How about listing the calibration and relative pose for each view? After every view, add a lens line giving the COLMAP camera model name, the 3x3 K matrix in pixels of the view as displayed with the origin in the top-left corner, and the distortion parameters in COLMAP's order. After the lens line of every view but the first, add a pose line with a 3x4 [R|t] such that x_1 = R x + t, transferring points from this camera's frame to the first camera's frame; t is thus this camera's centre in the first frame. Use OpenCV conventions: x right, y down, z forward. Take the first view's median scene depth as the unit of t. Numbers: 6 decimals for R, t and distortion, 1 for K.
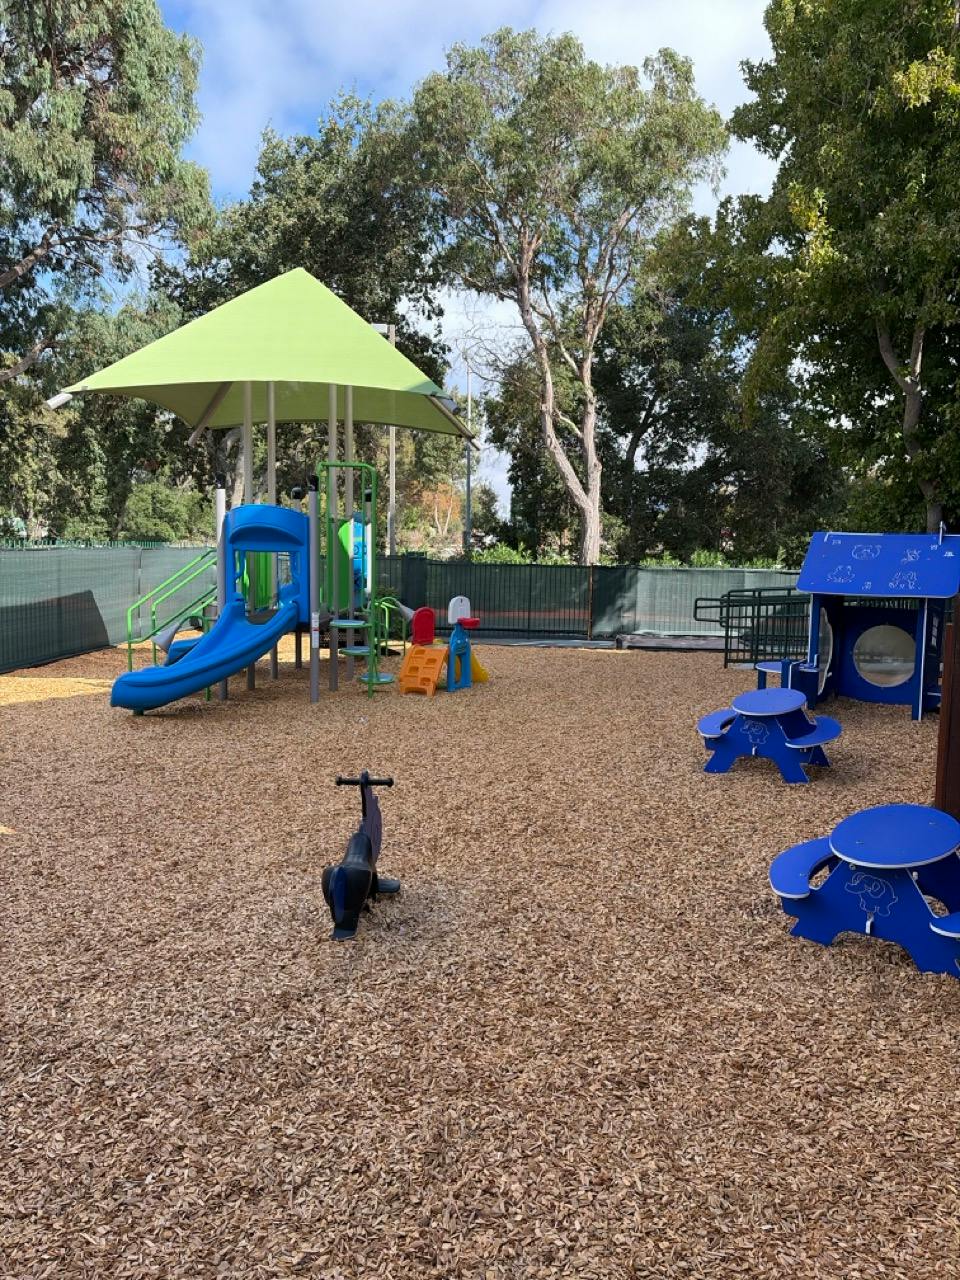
lens RADIAL K [[956.8, 0, 451.7], [0, 956.8, 640.4], [0, 0, 1]] dist [0.086702, -0.139765]
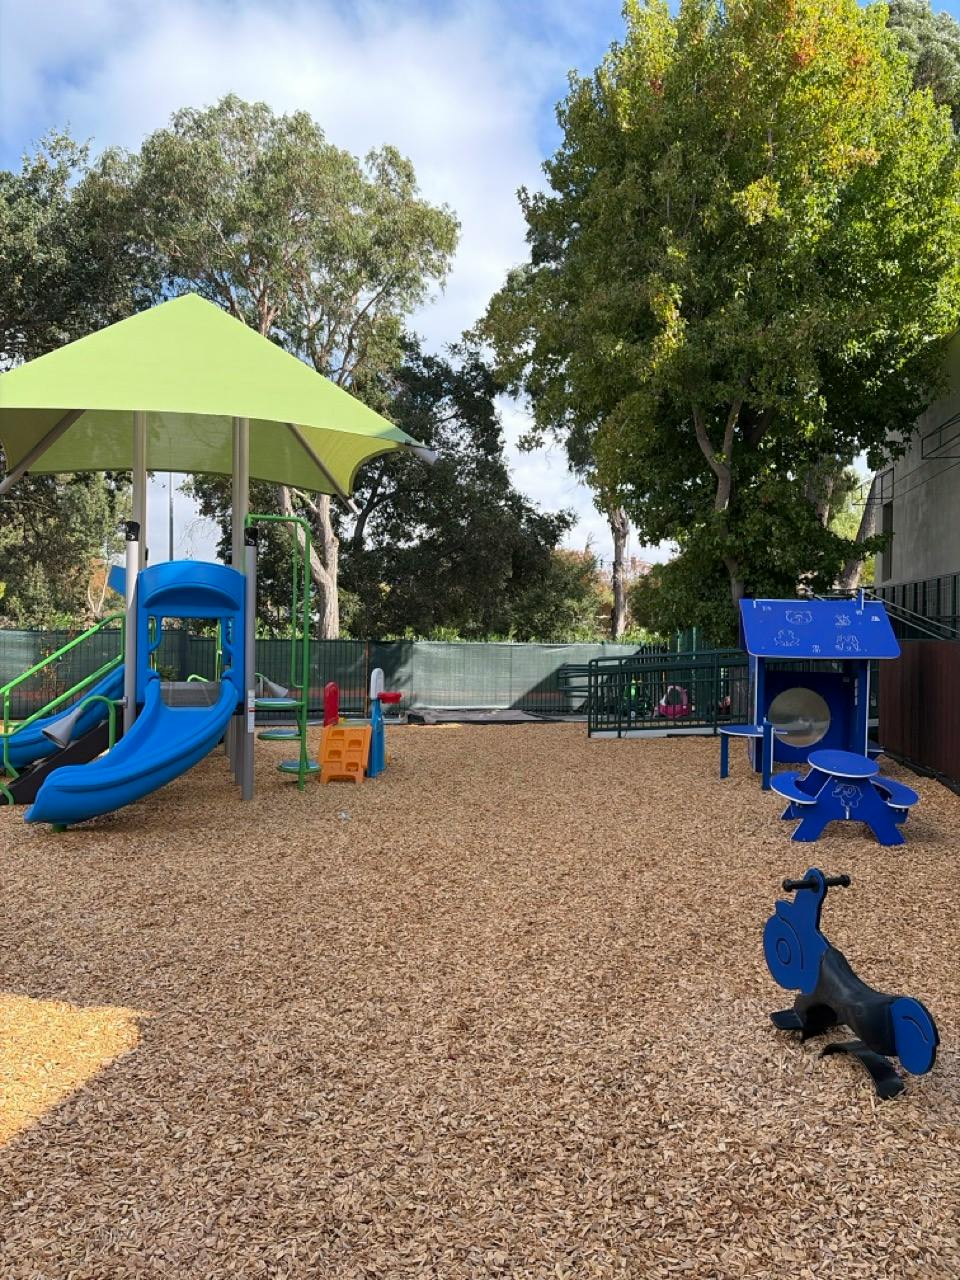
lens RADIAL K [[956.8, 0, 451.7], [0, 956.8, 640.4], [0, 0, 1]] dist [0.086702, -0.139765]
pose [[0.928209, -0.007262, 0.371988, -0.112506], [0.038480, 0.996322, -0.076568, -0.000649], [-0.370063, 0.085385, 0.925074, 0.059974]]
